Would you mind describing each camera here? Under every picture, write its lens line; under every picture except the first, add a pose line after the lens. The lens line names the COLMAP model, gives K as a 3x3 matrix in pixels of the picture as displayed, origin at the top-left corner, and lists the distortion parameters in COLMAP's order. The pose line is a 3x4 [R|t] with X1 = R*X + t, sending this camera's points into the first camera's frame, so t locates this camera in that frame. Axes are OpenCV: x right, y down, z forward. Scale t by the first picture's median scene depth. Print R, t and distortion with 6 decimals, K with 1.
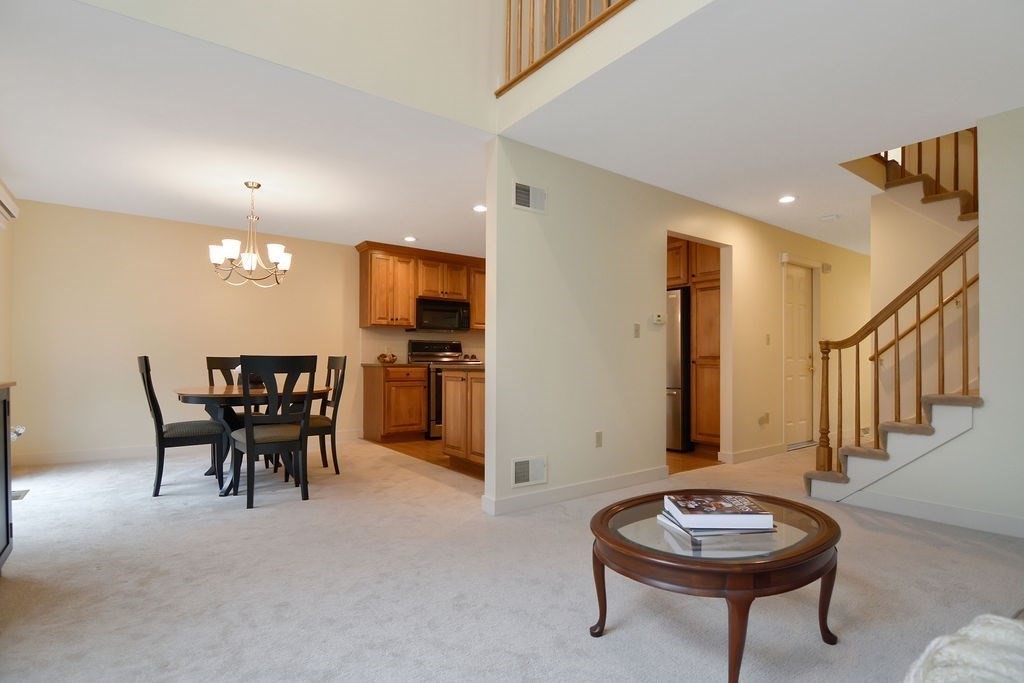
lens RADIAL K [[520.0, 0, 548.2], [0, 520.0, 357.3], [0, 0, 1]] dist [-0.001877, -0.000260]
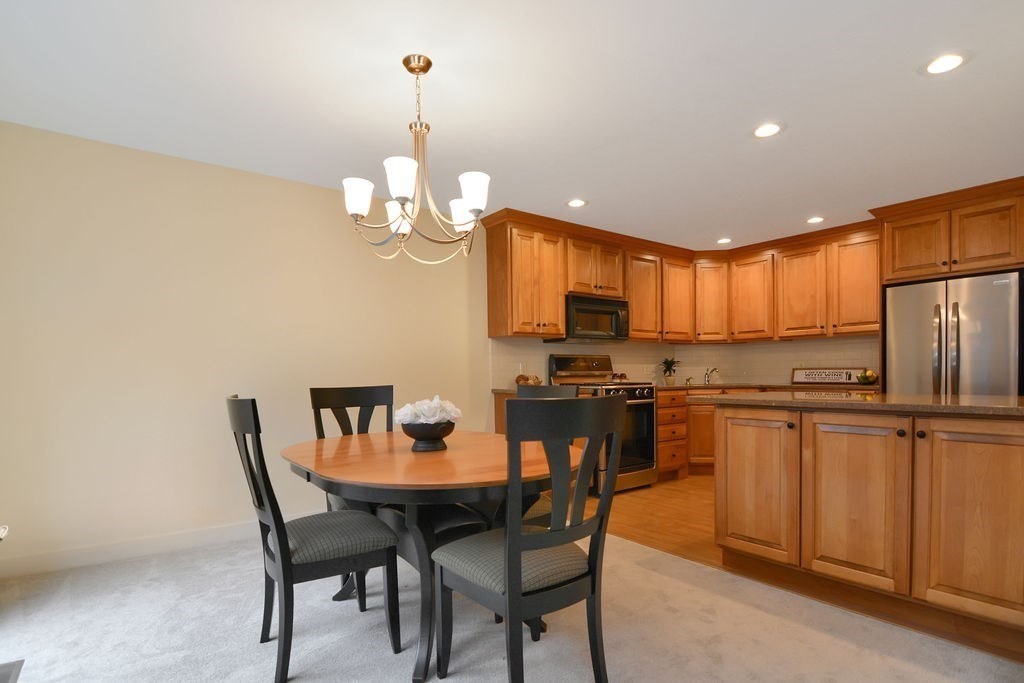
lens RADIAL K [[528.1, 0, 551.7], [0, 528.1, 389.7], [0, 0, 1]] dist [-0.007233, -0.001159]
pose [[0.999899, -0.013314, 0.004942, -0.284978], [0.013110, 0.999150, 0.039078, -0.014017], [-0.005458, -0.039010, 0.999224, 0.293804]]
